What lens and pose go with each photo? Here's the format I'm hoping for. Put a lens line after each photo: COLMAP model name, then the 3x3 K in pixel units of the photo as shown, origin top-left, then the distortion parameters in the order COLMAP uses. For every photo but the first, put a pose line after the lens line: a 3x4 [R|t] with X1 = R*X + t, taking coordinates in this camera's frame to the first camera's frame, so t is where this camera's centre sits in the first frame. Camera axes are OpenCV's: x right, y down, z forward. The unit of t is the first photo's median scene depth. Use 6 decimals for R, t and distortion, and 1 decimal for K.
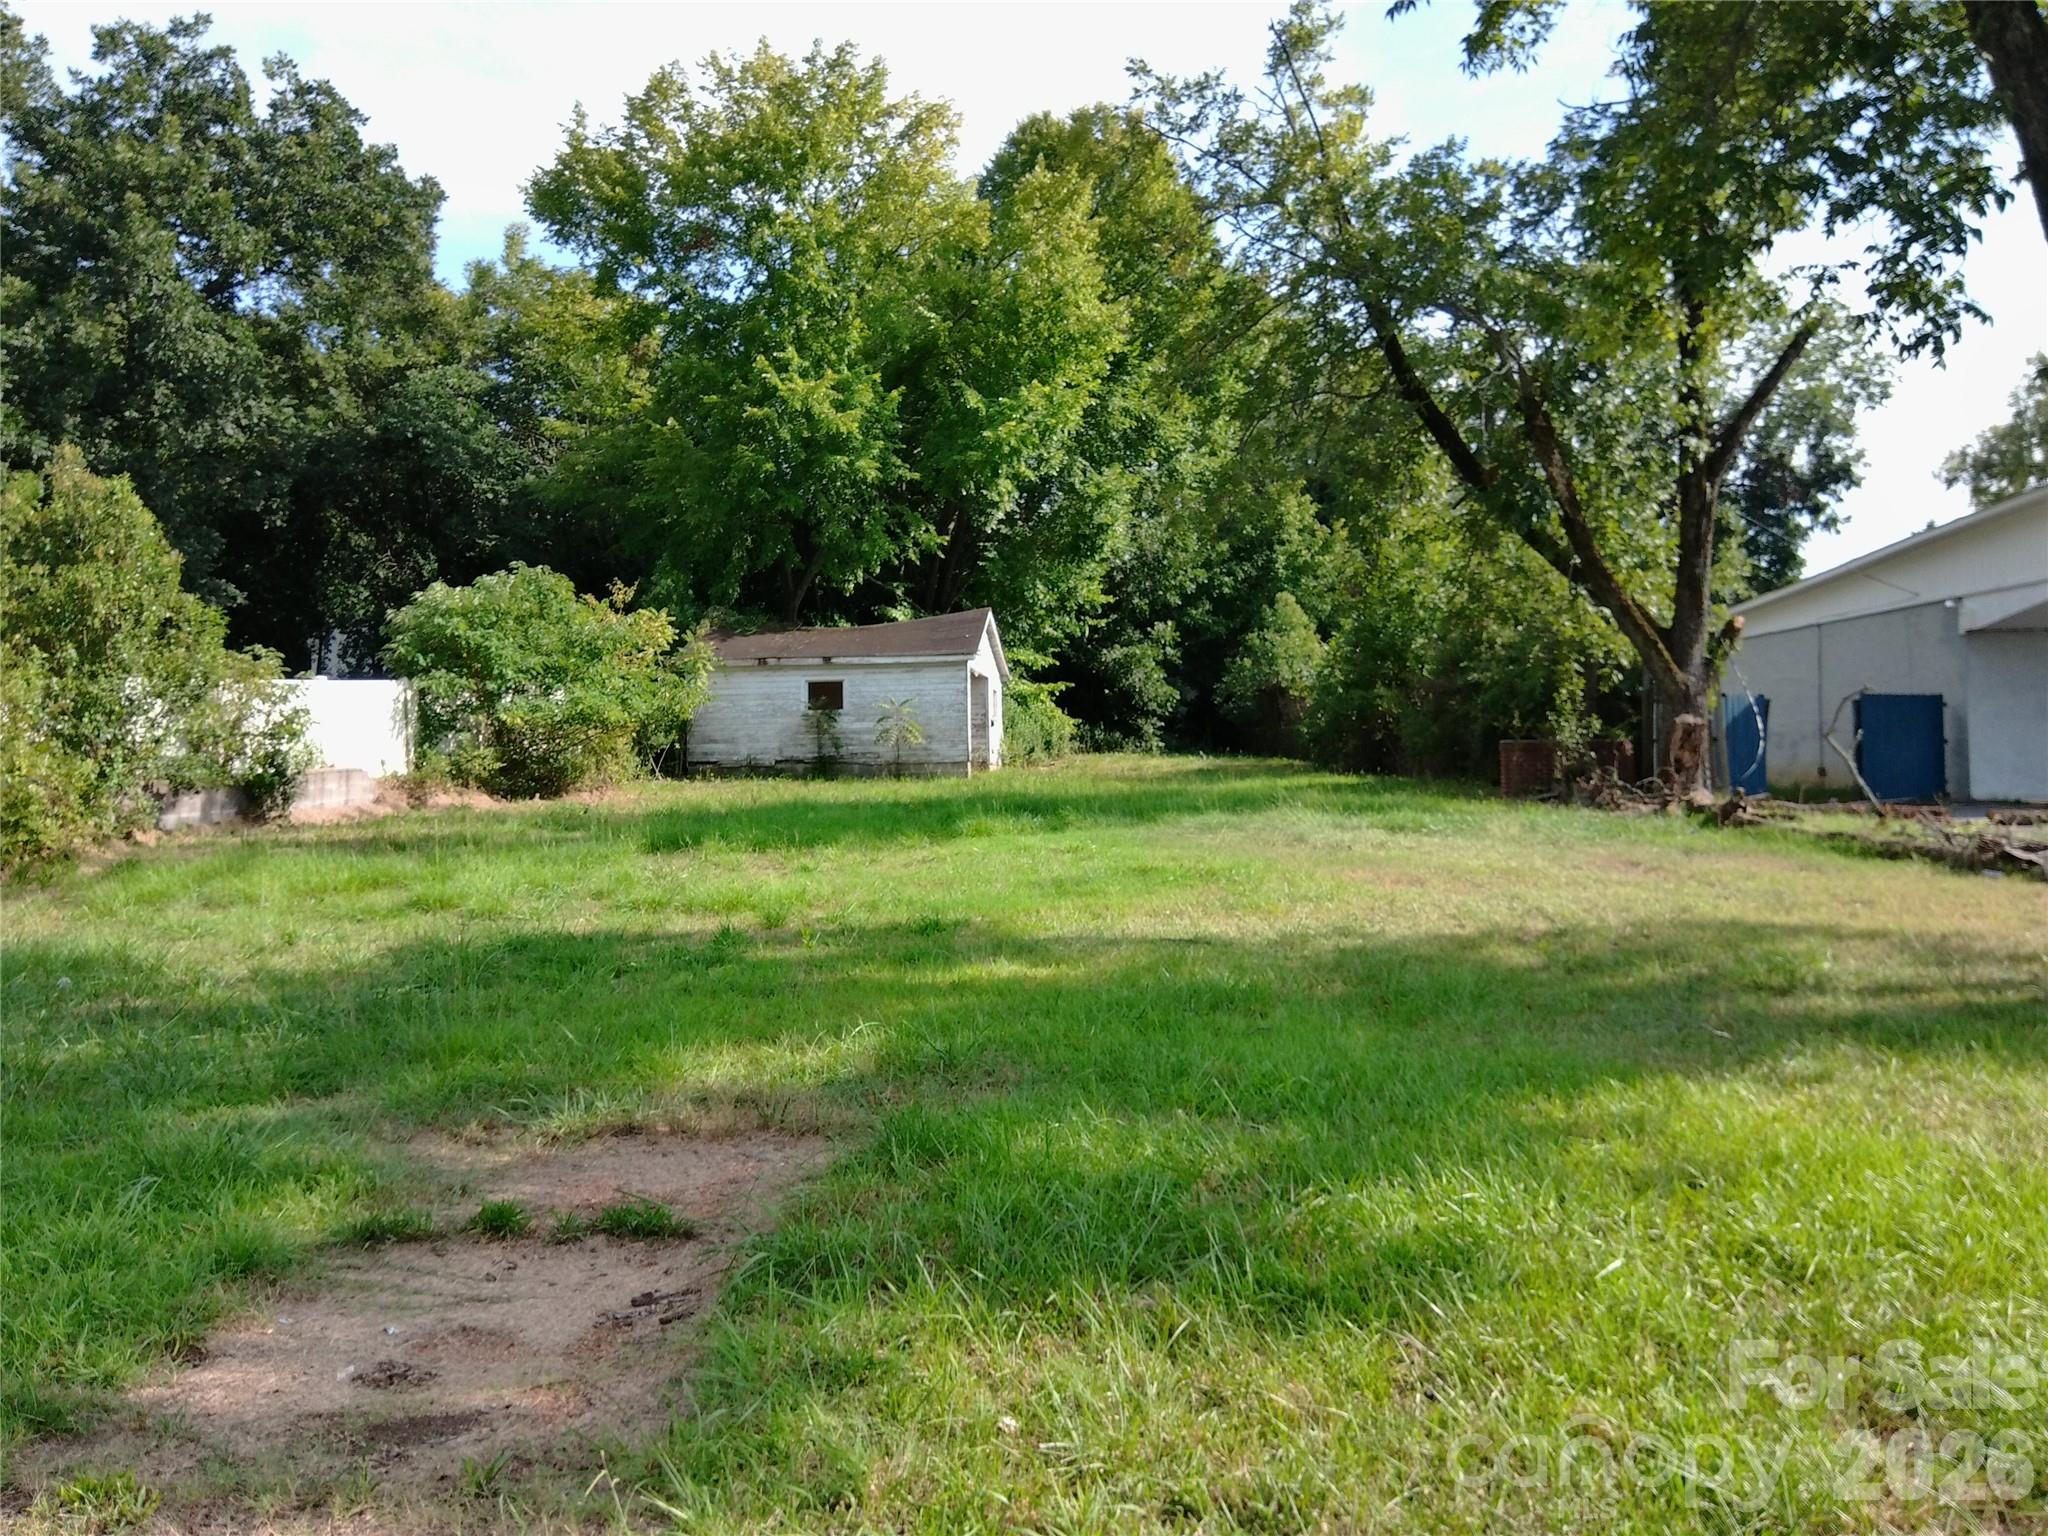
lens RADIAL K [[1575.2, 0, 1064.1], [0, 1575.2, 763.6], [0, 0, 1]] dist [0.056737, -0.077172]
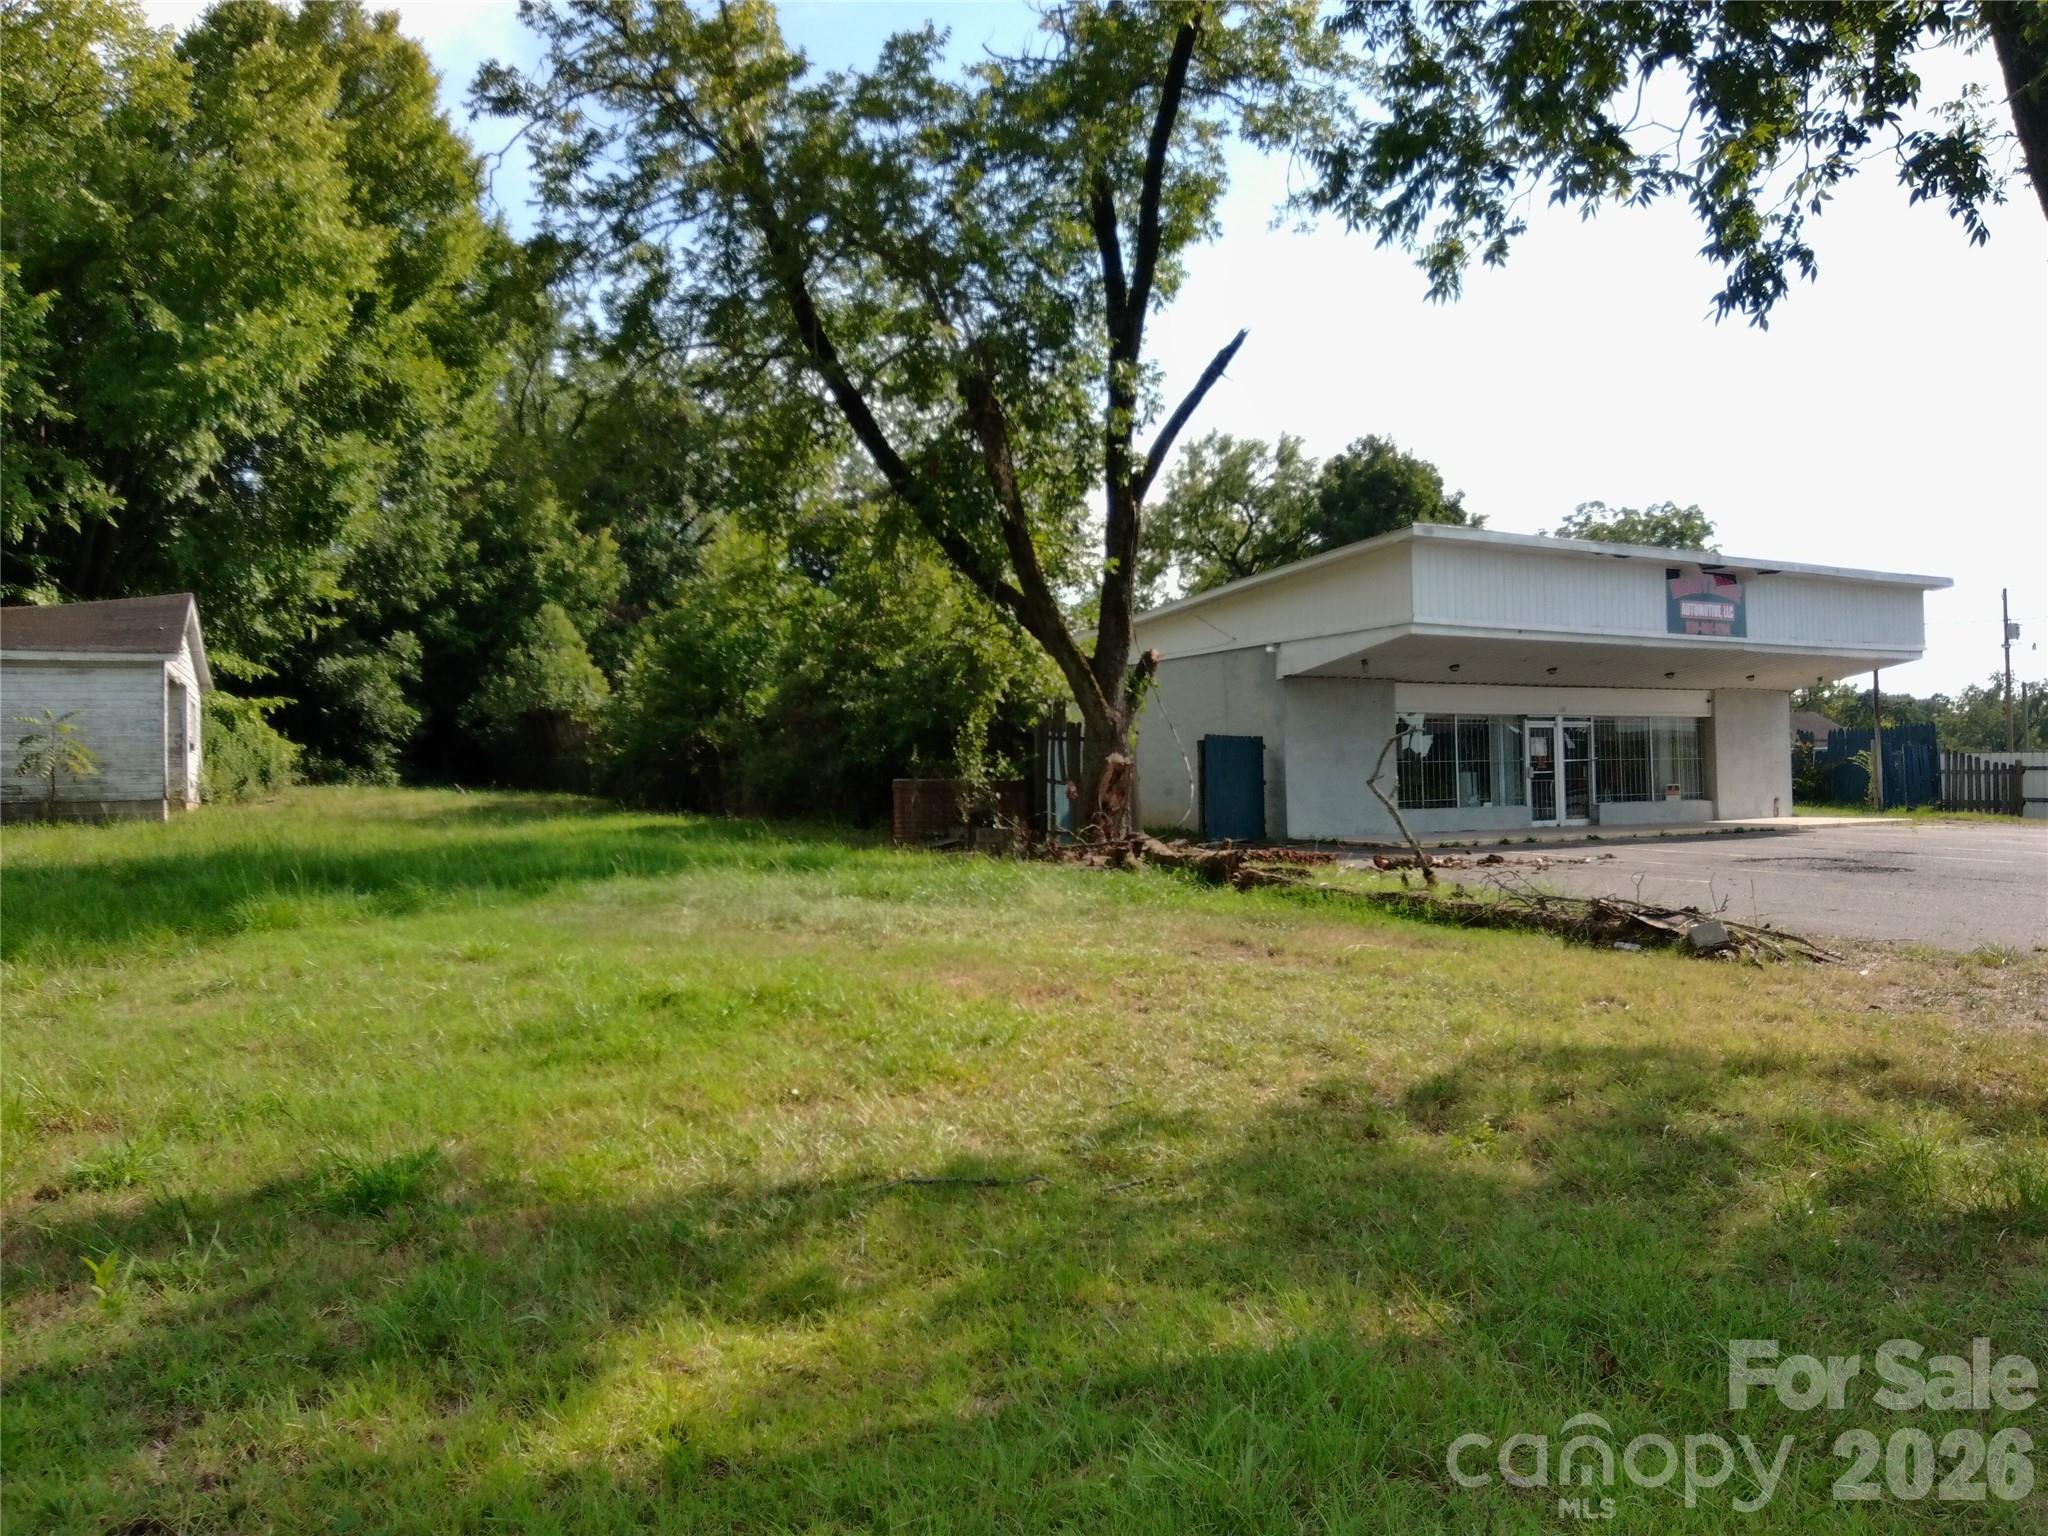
lens RADIAL K [[1533.4, 0, 1022.5], [0, 1533.4, 789.7], [0, 0, 1]] dist [0.039005, -0.057277]
pose [[0.883042, 0.004660, 0.469270, -0.041043], [-0.003929, 0.999989, -0.002536, -0.004763], [-0.469277, 0.000395, 0.883051, 0.154334]]
